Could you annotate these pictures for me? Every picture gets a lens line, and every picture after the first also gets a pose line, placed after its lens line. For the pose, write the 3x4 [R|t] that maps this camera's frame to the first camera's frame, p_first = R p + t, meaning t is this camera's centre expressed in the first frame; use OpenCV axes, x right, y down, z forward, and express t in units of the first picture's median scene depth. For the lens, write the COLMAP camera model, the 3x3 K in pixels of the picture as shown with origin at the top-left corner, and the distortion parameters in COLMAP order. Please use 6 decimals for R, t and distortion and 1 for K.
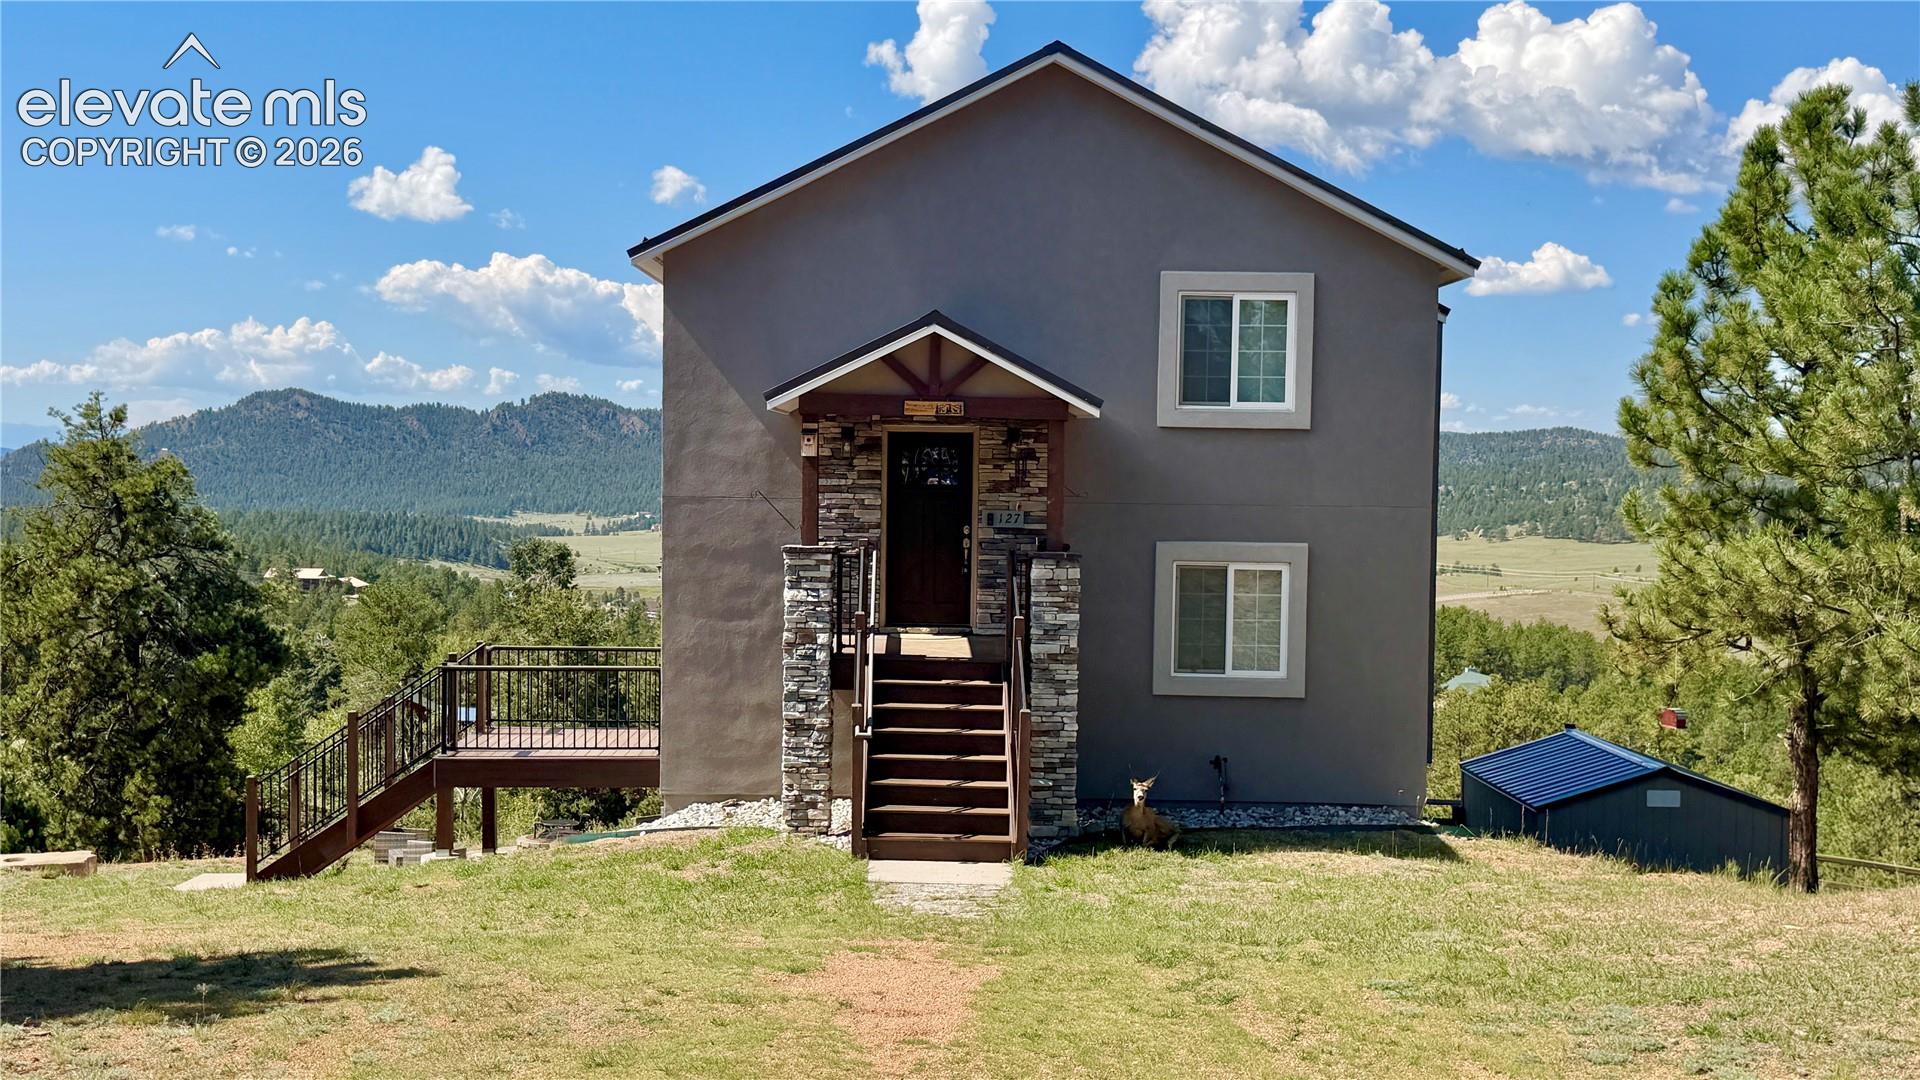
lens RADIAL K [[2087.1, 0, 955.8], [0, 2087.1, 545.6], [0, 0, 1]] dist [0.192117, -0.471180]
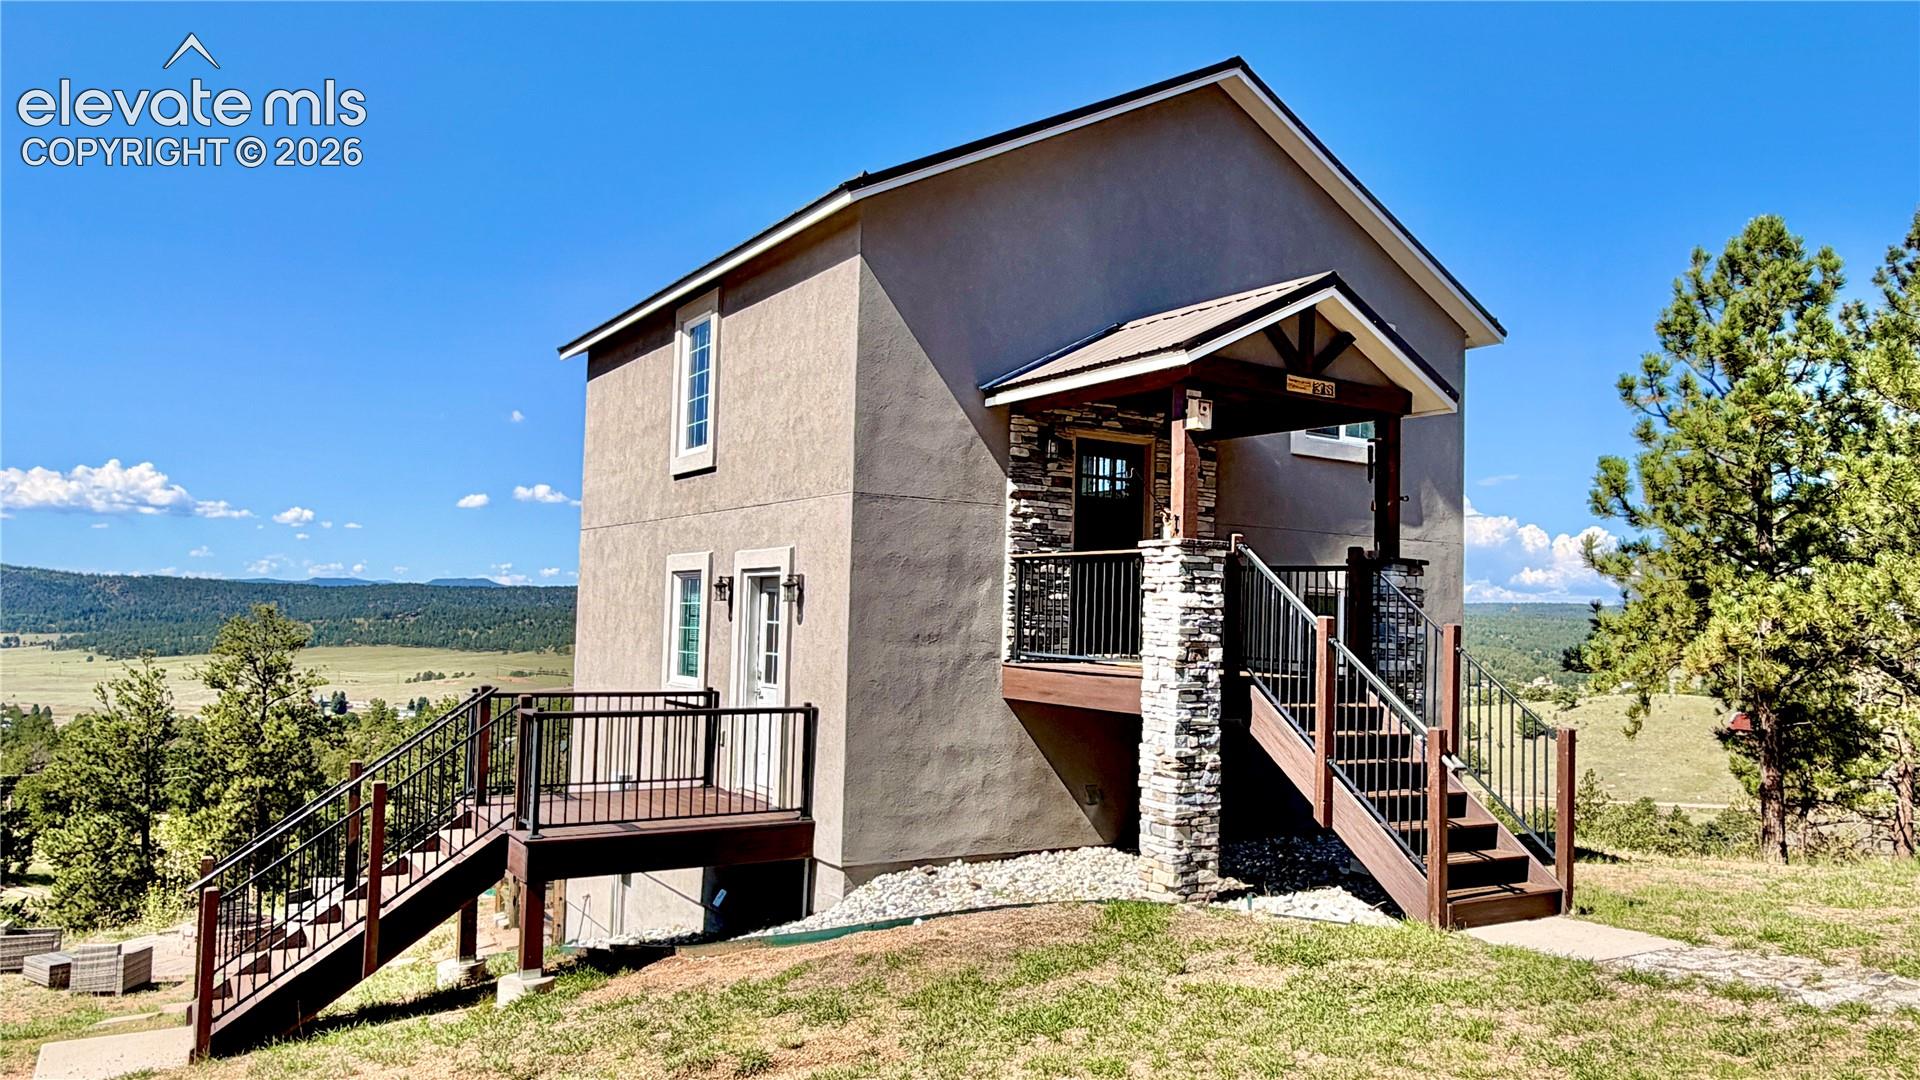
lens RADIAL K [[1317.7, 0, 960.0], [0, 1317.7, 540.0], [0, 0, 1]] dist [-0.026825, 0.045634]
pose [[0.854433, 0.043064, 0.517774, -0.171851], [0.003615, 0.996042, -0.088807, 0.018840], [-0.519549, 0.077751, 0.850895, 0.256333]]
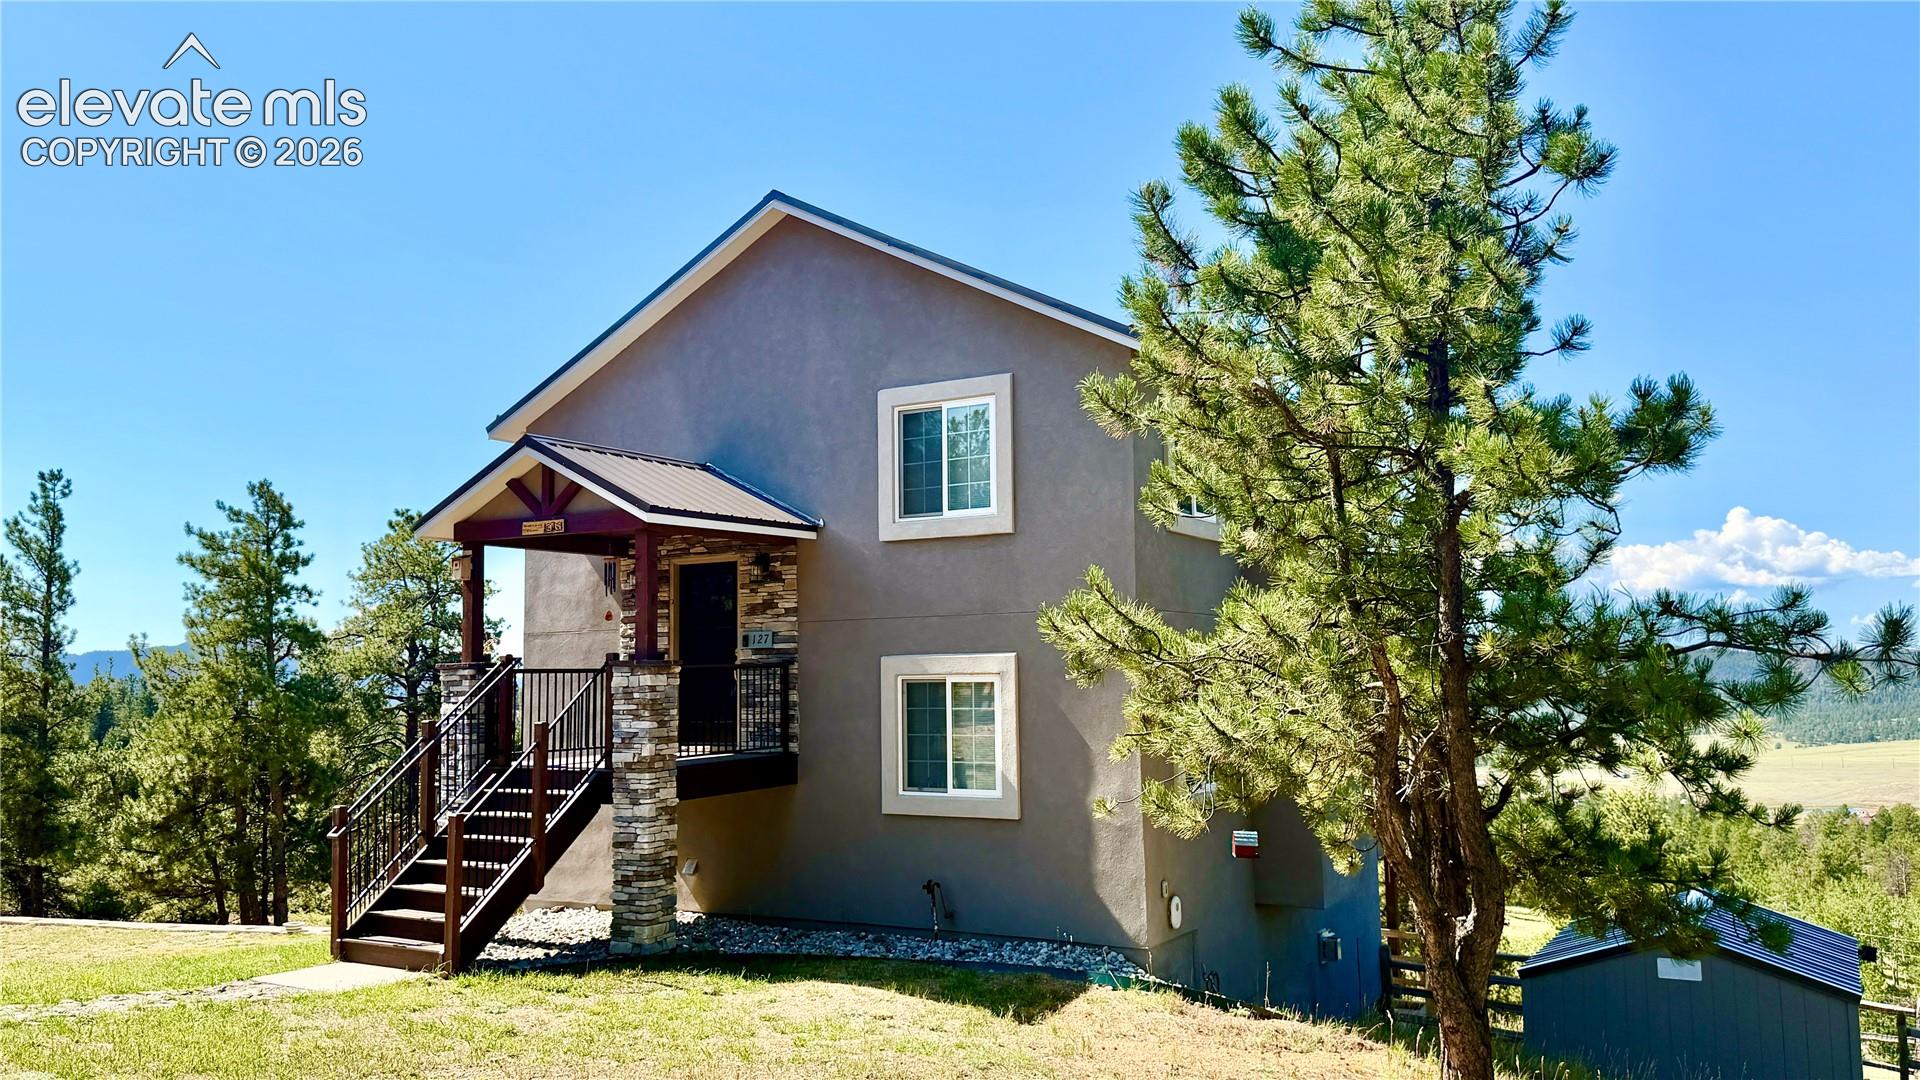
lens RADIAL K [[1483.6, 0, 961.7], [0, 1483.6, 507.3], [0, 0, 1]] dist [0.050497, -0.002413]
pose [[0.862280, -0.086886, -0.498923, 0.227909], [0.006486, 0.986987, -0.160671, 0.019496], [0.506390, 0.135308, 0.851622, 0.192086]]
